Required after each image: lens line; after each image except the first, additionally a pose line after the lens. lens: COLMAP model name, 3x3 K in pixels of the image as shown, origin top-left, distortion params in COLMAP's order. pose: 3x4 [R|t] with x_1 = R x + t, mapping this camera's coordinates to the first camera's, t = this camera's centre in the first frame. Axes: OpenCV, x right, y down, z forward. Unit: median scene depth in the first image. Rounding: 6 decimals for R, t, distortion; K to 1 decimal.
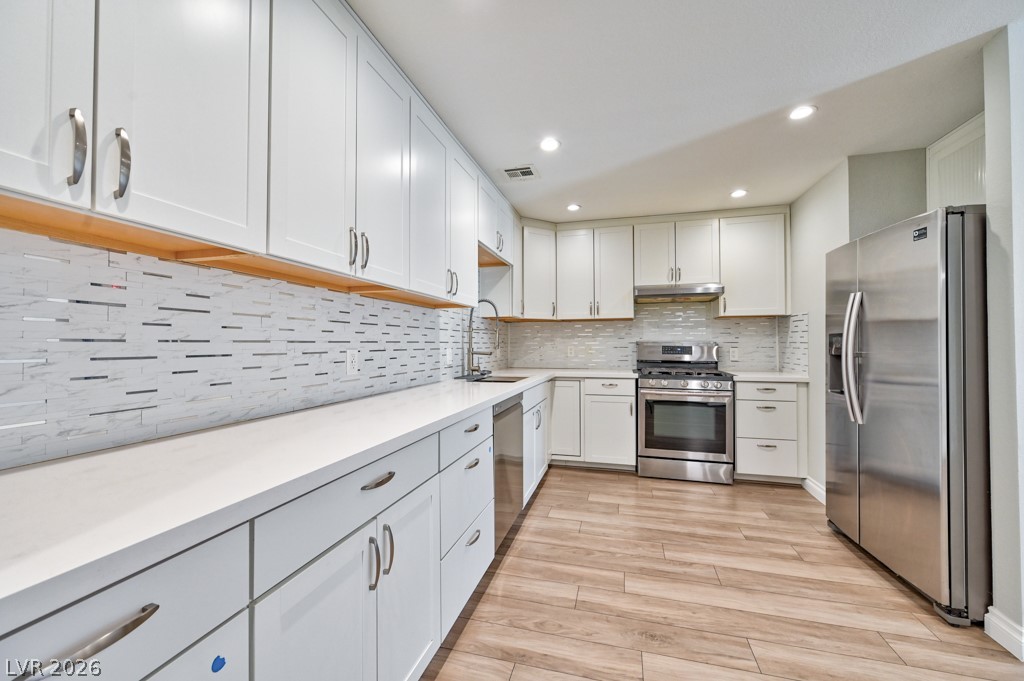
lens RADIAL K [[402.7, 0, 516.1], [0, 402.7, 338.8], [0, 0, 1]] dist [0.000732, 0.000020]
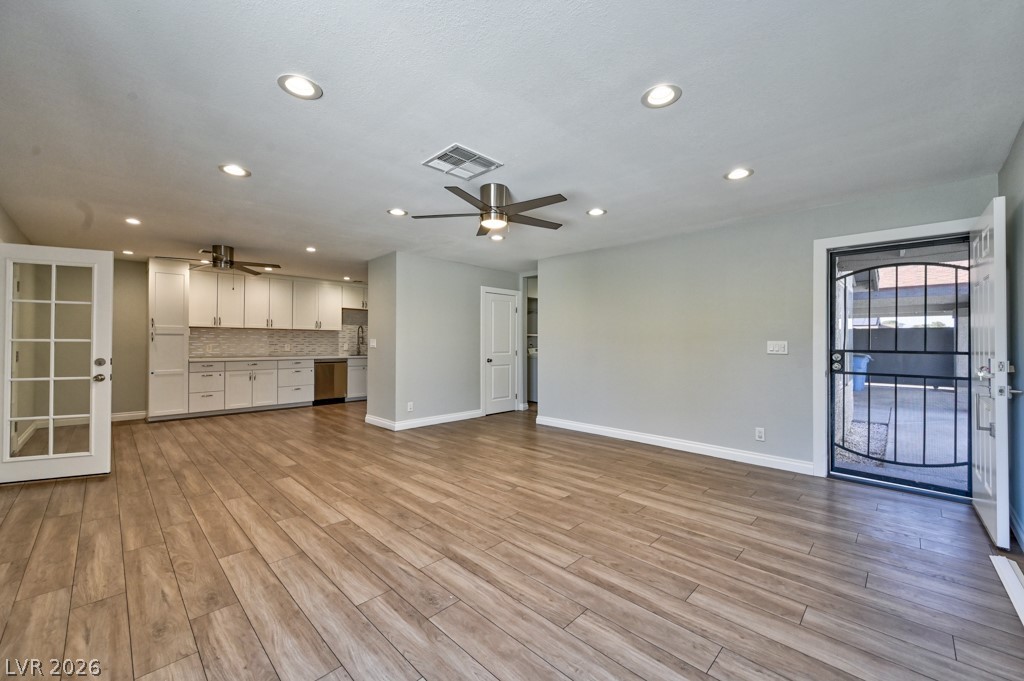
lens RADIAL K [[402.7, 0, 516.1], [0, 402.7, 338.8], [0, 0, 1]] dist [0.000732, 0.000020]
pose [[0.870795, -0.002060, -0.491642, 2.257033], [0.002497, 0.999997, 0.000233, -0.012269], [0.491640, -0.001431, 0.870797, -0.869248]]
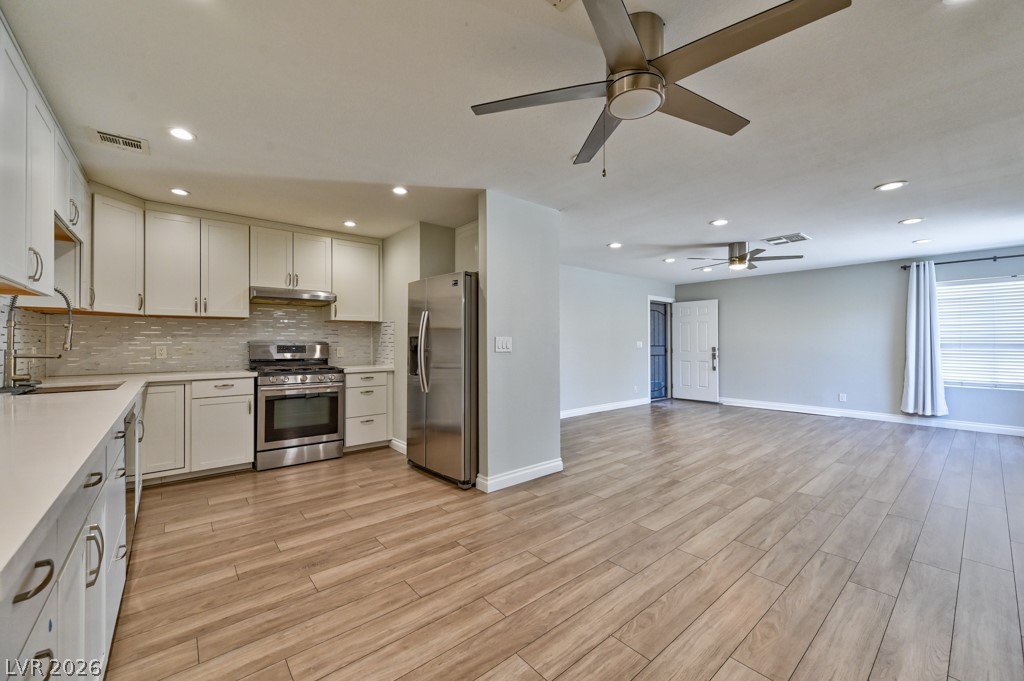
lens RADIAL K [[402.7, 0, 516.1], [0, 402.7, 338.8], [0, 0, 1]] dist [0.000732, 0.000020]
pose [[0.567284, 0.008538, 0.823478, -0.204813], [-0.010242, 0.999942, -0.003312, -0.003310], [-0.823459, -0.006555, 0.567338, -0.158558]]
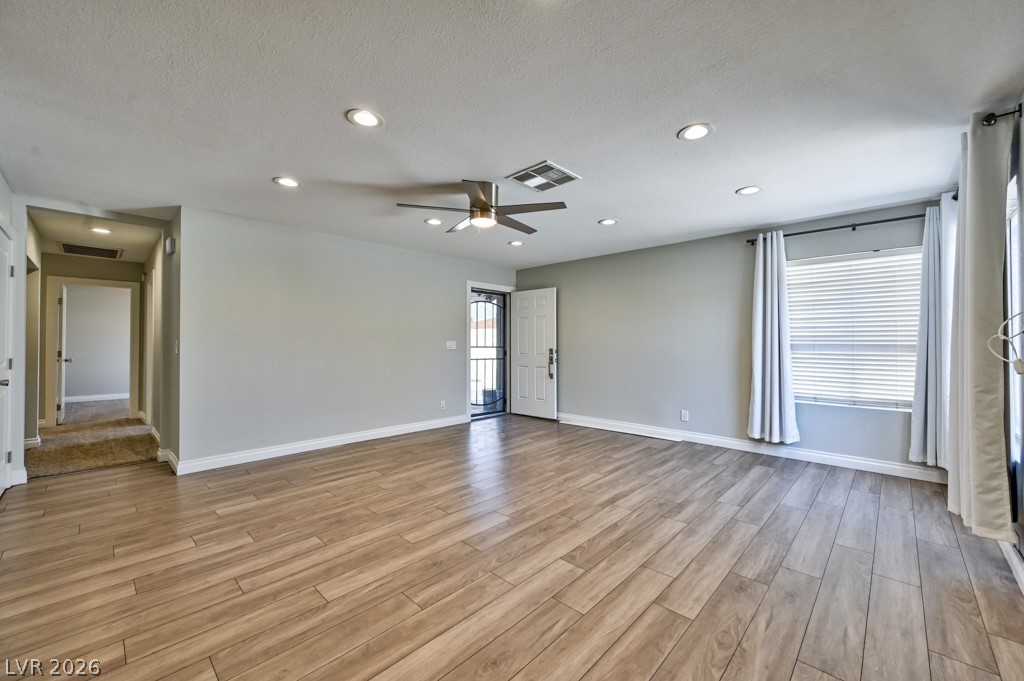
lens RADIAL K [[402.7, 0, 516.1], [0, 402.7, 338.8], [0, 0, 1]] dist [0.000732, 0.000020]
pose [[0.476156, 0.011118, 0.879291, 0.797836], [-0.011765, 0.999911, -0.006272, -0.006221], [-0.879282, -0.007358, 0.476244, -0.547834]]
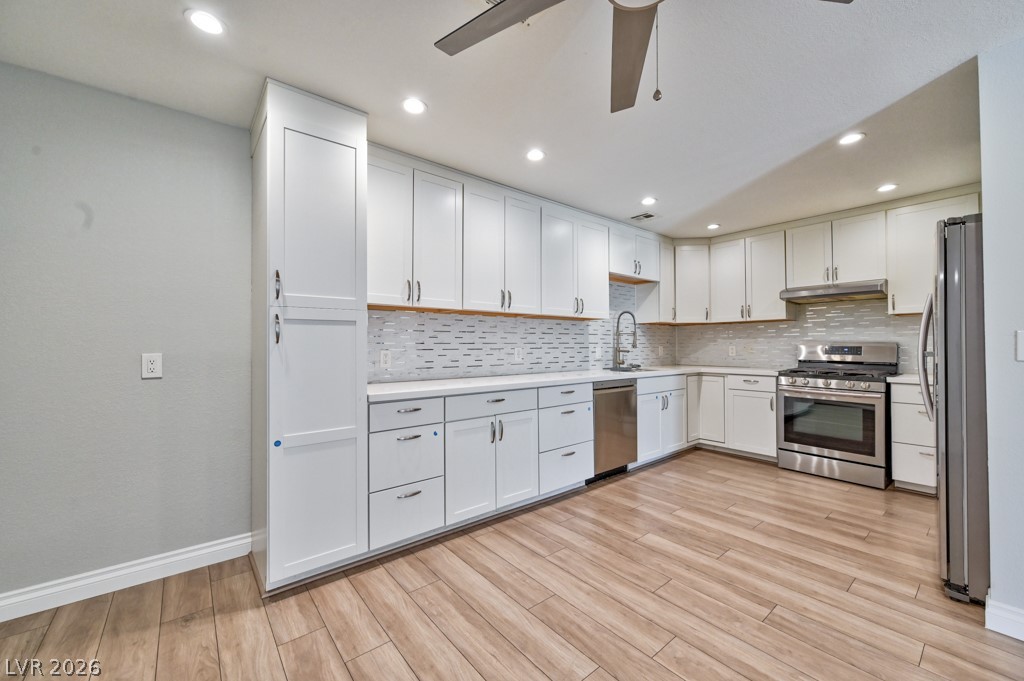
lens RADIAL K [[402.7, 0, 516.1], [0, 402.7, 338.8], [0, 0, 1]] dist [0.000732, 0.000020]
pose [[0.814791, -0.009317, -0.579680, 0.421922], [0.009020, 0.999954, -0.003395, -0.004415], [0.579685, -0.002462, 0.814837, -0.328380]]
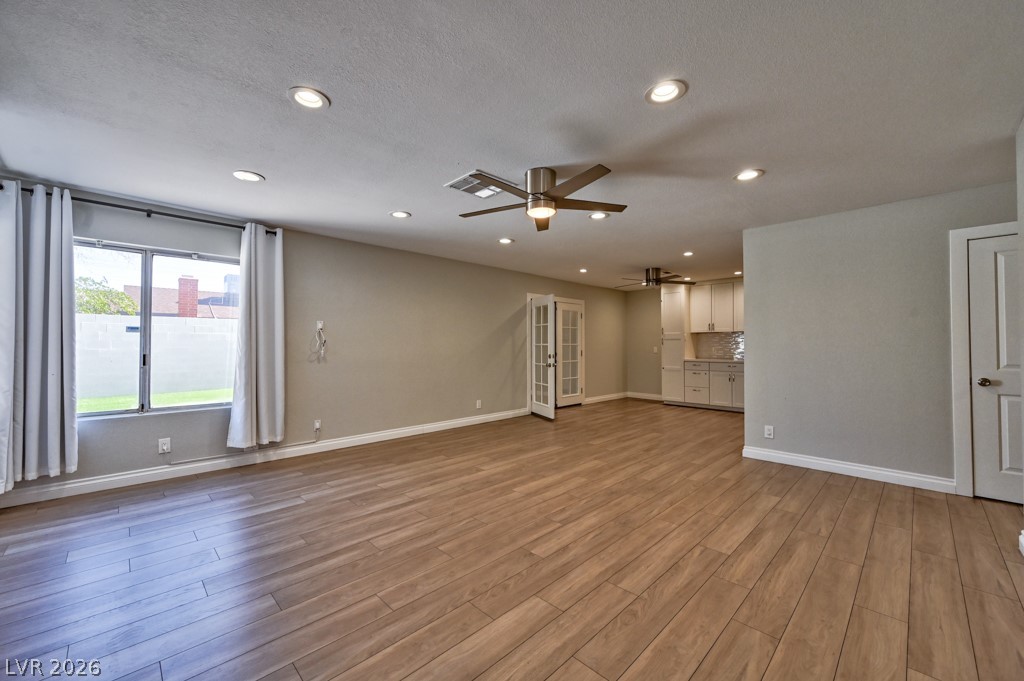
lens RADIAL K [[402.7, 0, 516.1], [0, 402.7, 338.8], [0, 0, 1]] dist [0.000732, 0.000020]
pose [[-0.503373, -0.013637, -0.863962, 2.538876], [0.010311, 0.999709, -0.021788, 0.005115], [0.864008, -0.019876, -0.503086, 0.458657]]
